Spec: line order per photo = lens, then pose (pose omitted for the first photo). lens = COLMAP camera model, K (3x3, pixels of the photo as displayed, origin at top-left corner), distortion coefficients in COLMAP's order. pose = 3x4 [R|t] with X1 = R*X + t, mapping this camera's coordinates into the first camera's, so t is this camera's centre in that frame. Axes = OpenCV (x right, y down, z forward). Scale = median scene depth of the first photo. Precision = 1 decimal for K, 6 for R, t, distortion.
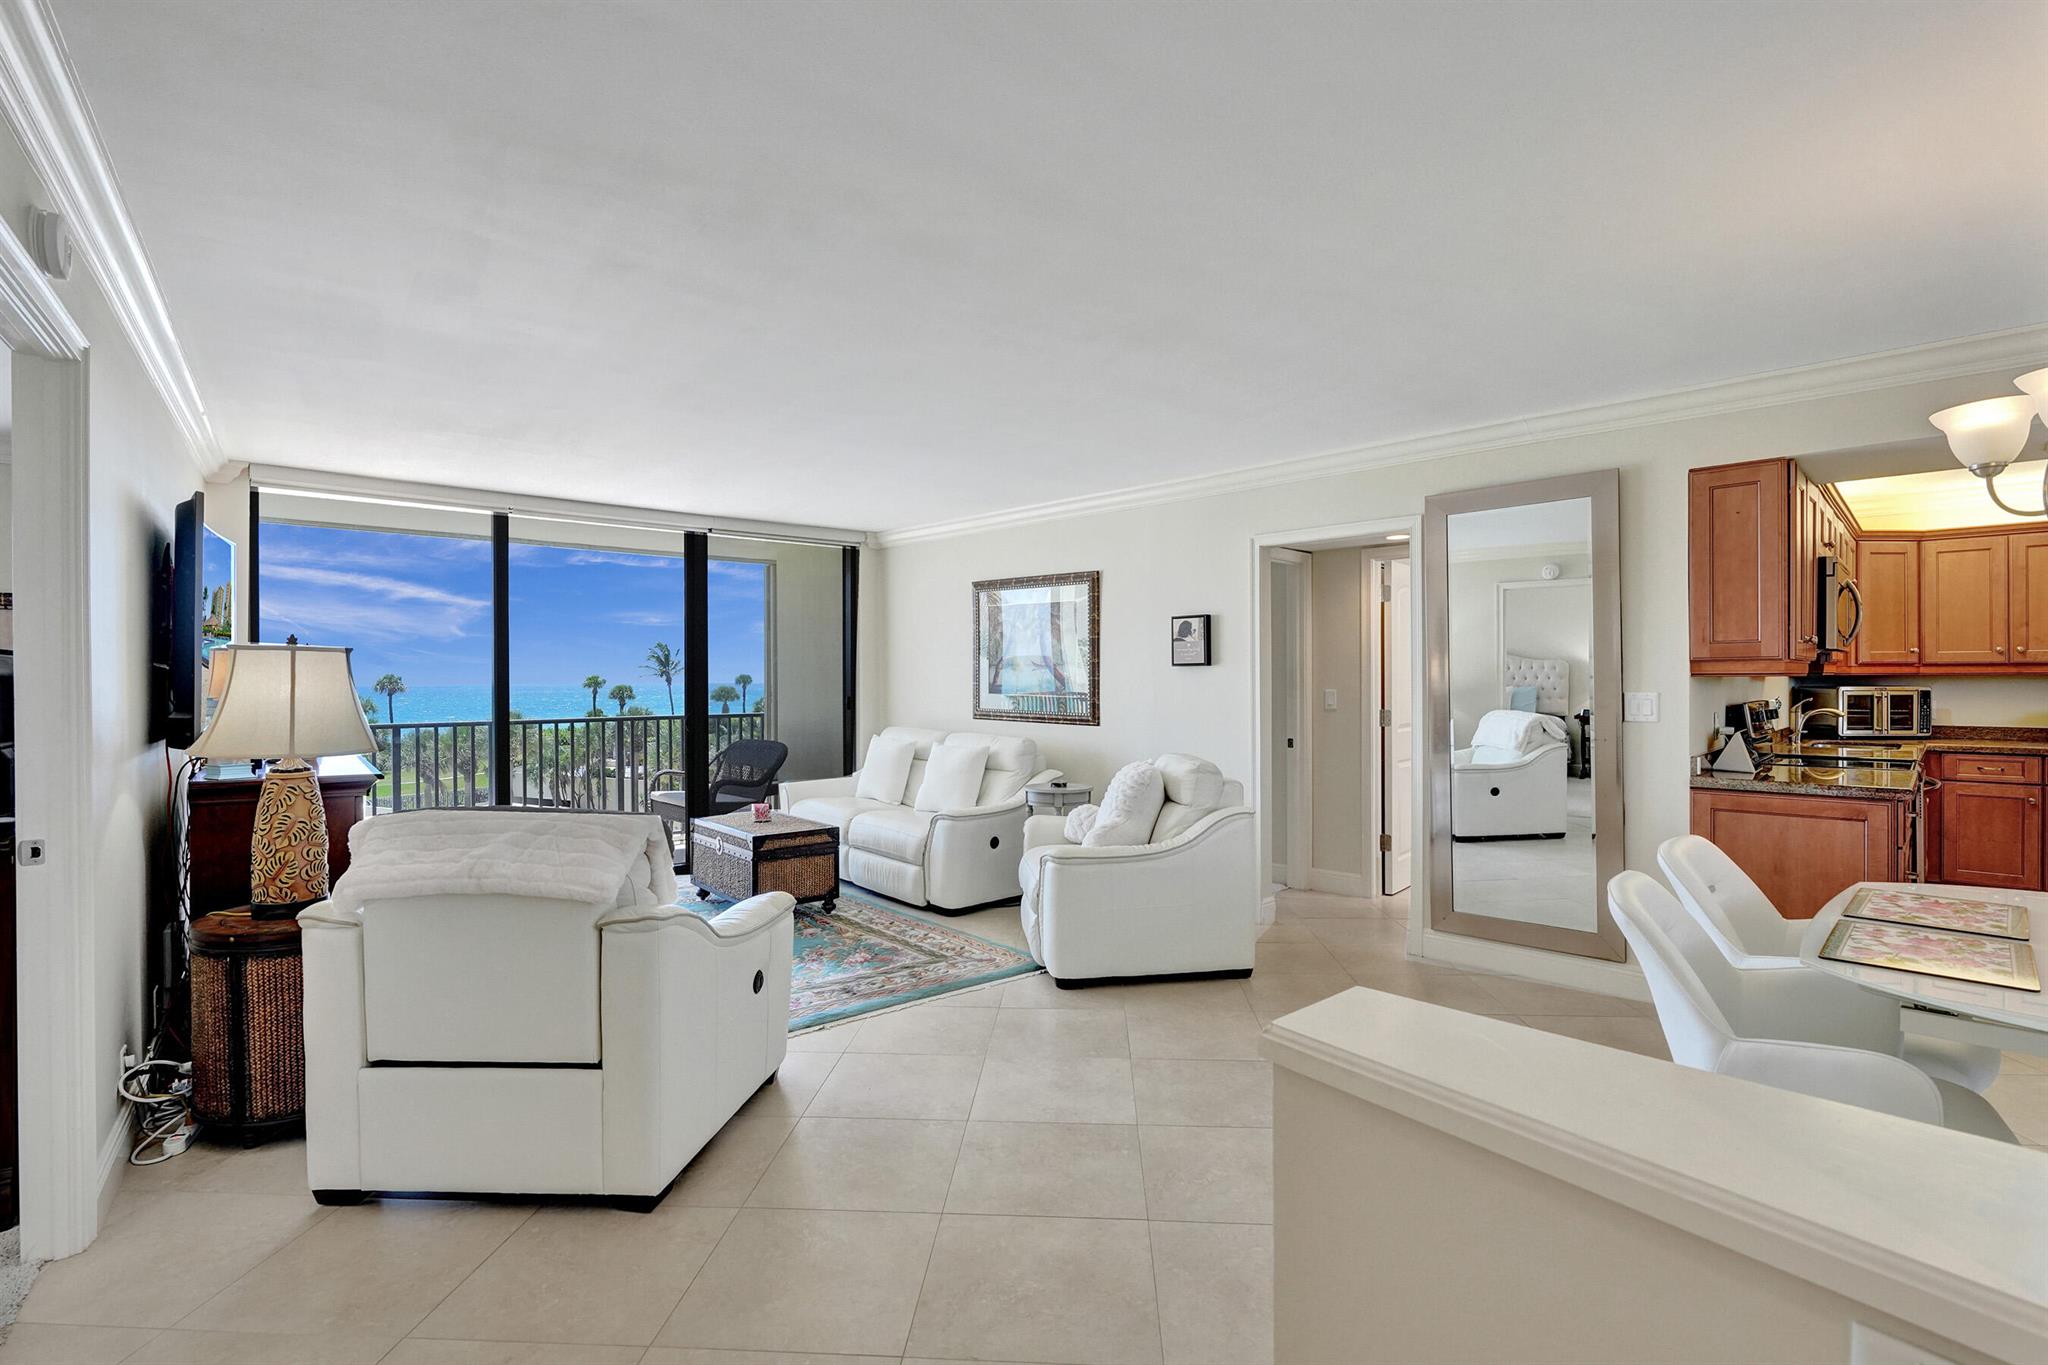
lens RADIAL K [[961.1, 0, 1033.2], [0, 961.1, 683.7], [0, 0, 1]] dist [-0.002701, -0.000885]
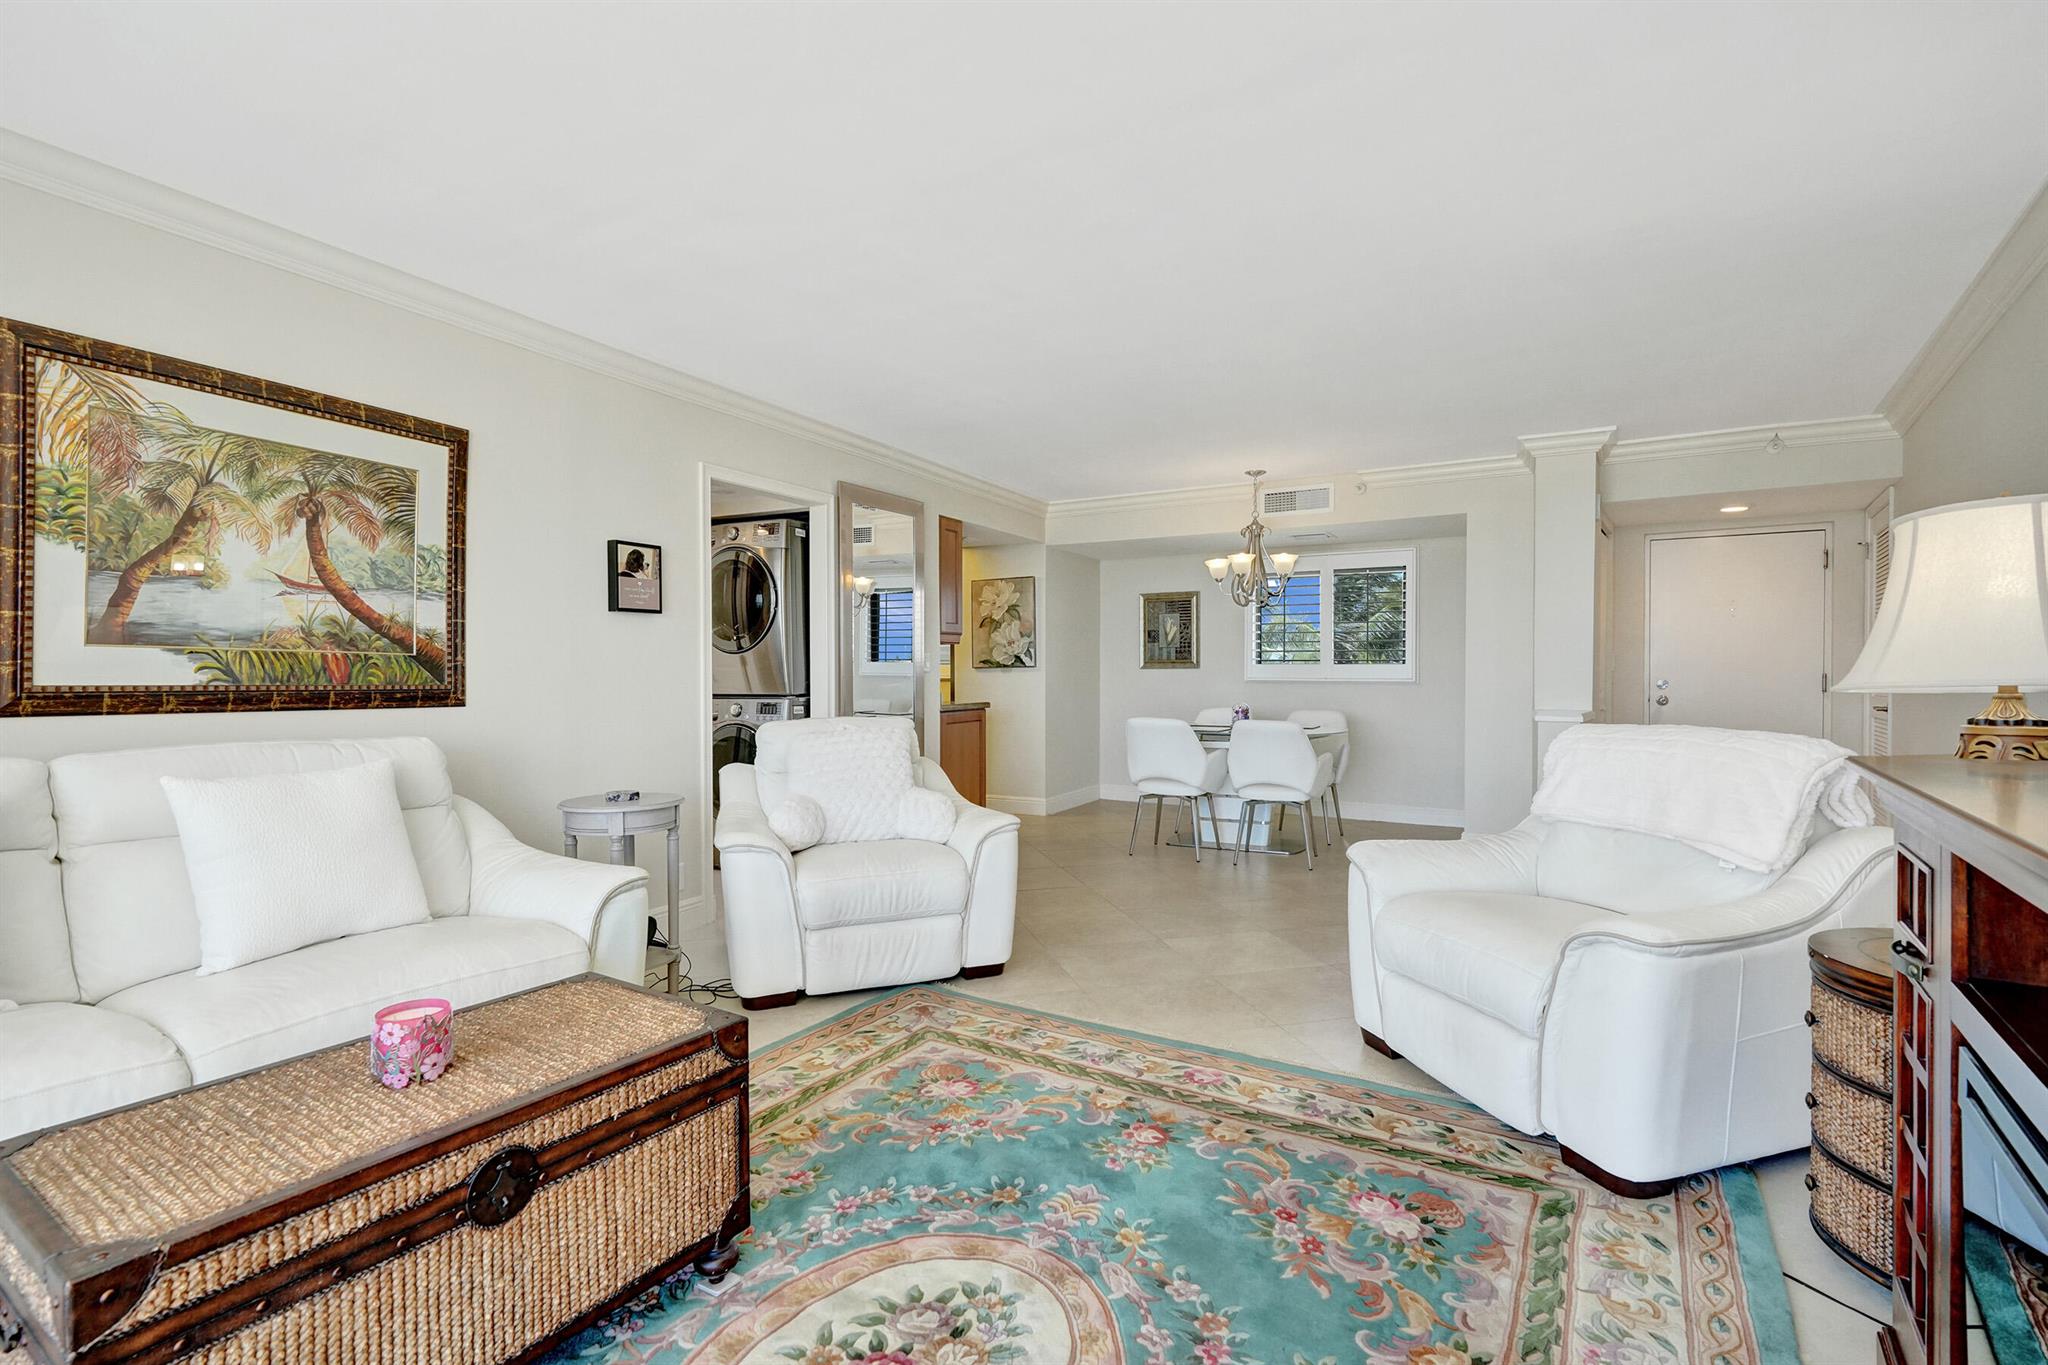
lens RADIAL K [[951.6, 0, 1030.5], [0, 951.6, 677.5], [0, 0, 1]] dist [-0.001751, 0.001344]
pose [[-0.307616, -0.002717, 0.951507, -0.622086], [0.008509, 0.999948, 0.005607, 0.029672], [-0.951473, 0.009821, -0.307577, 0.947532]]
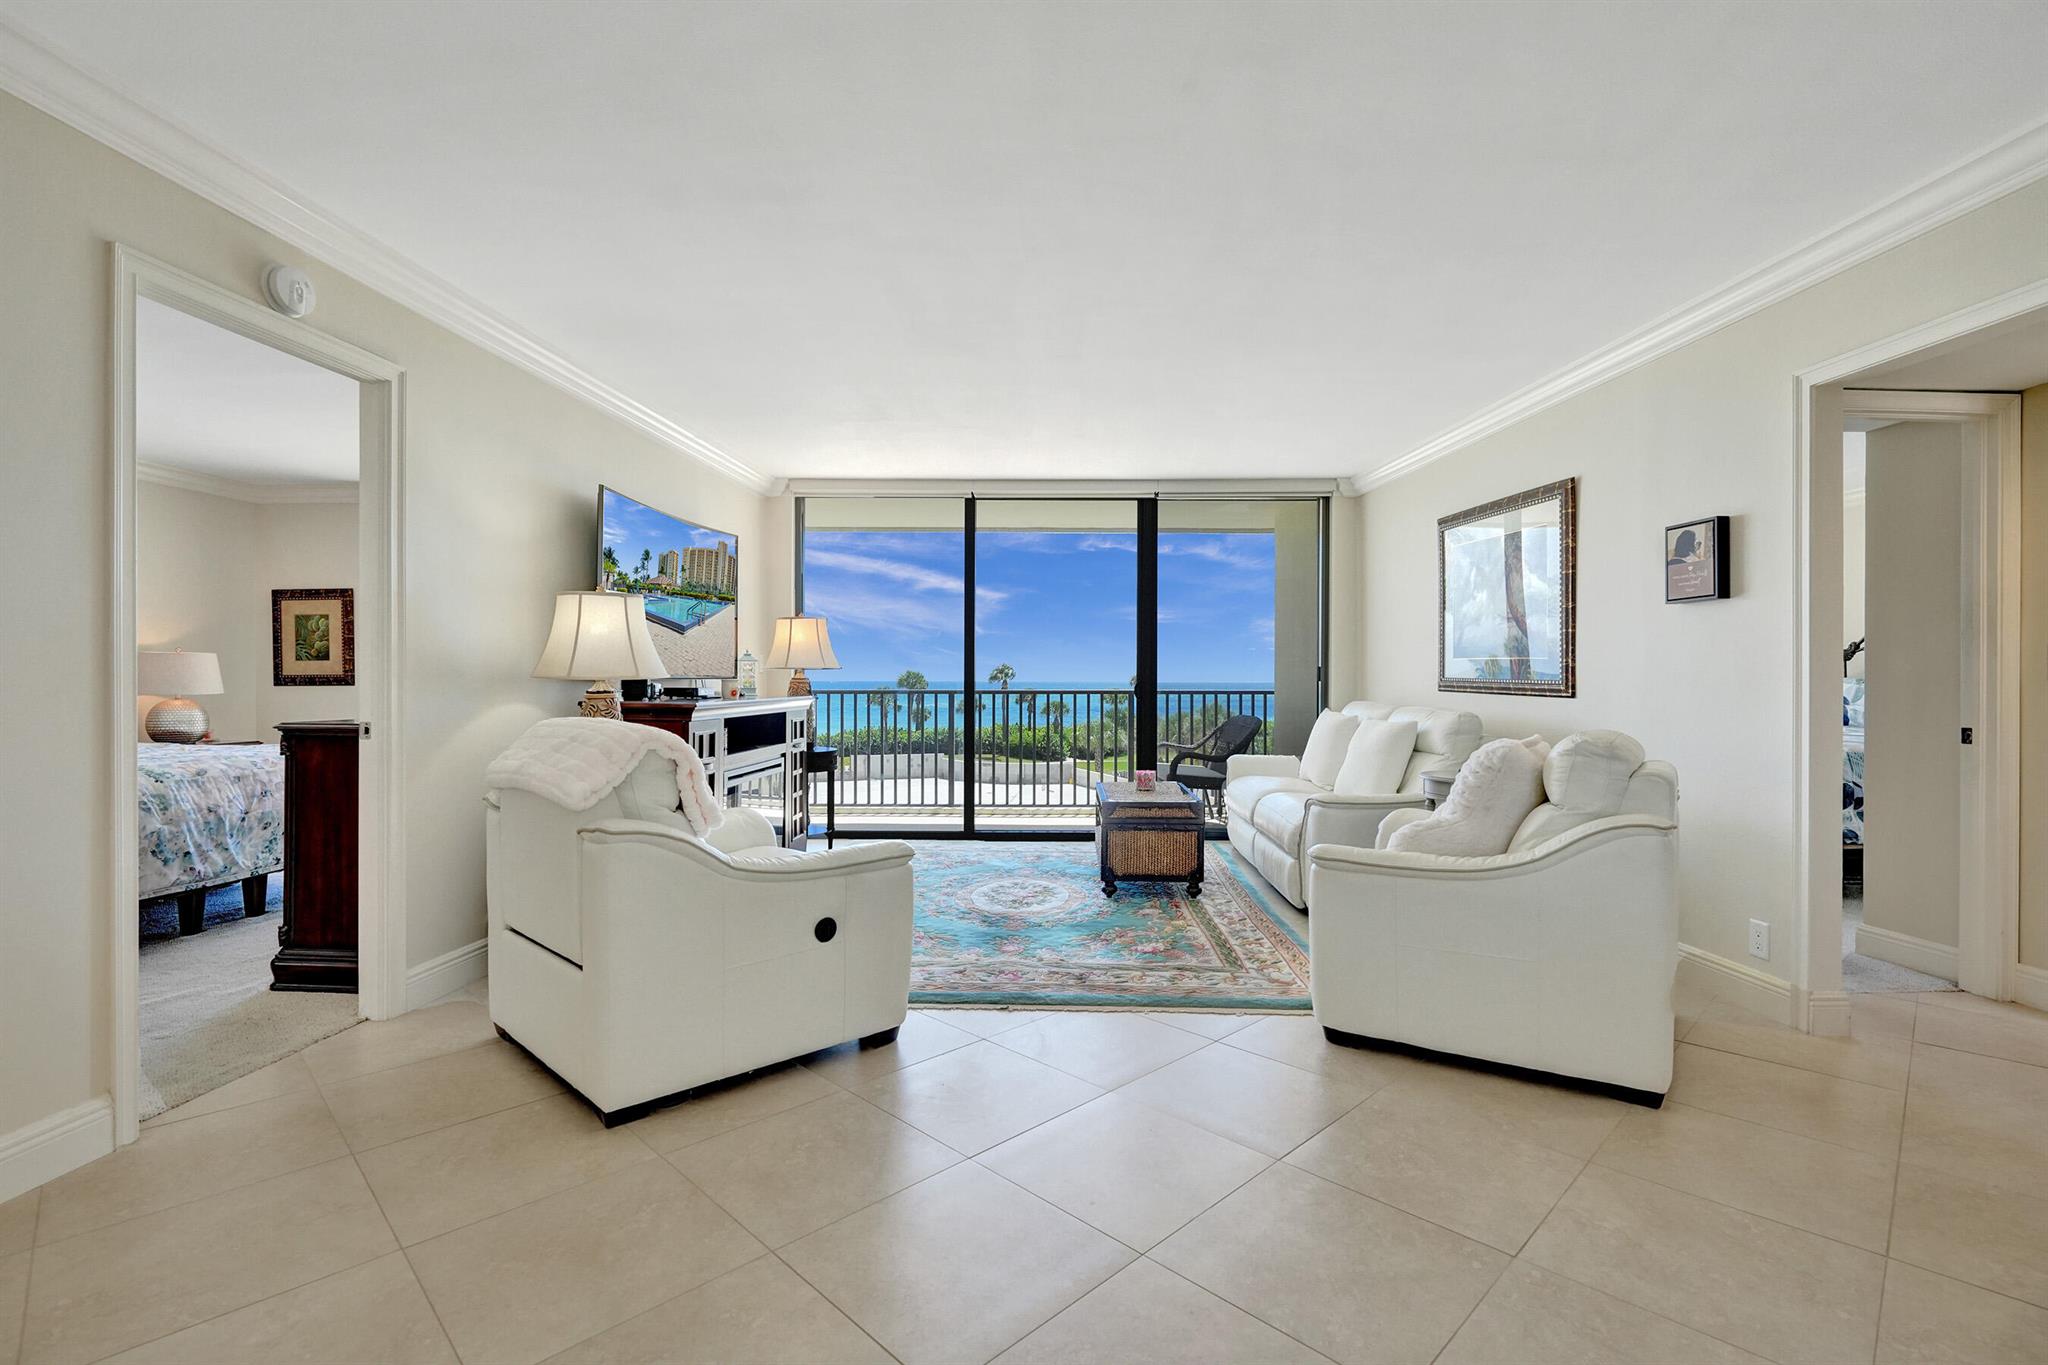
lens RADIAL K [[929.0, 0, 1028.4], [0, 929.0, 683.0], [0, 0, 1]] dist [-0.009190, 0.005956]
pose [[0.748173, 0.009475, -0.663435, 0.243008], [-0.009085, 0.999951, 0.004036, 0.037491], [0.663441, 0.003008, 0.748223, 0.252615]]
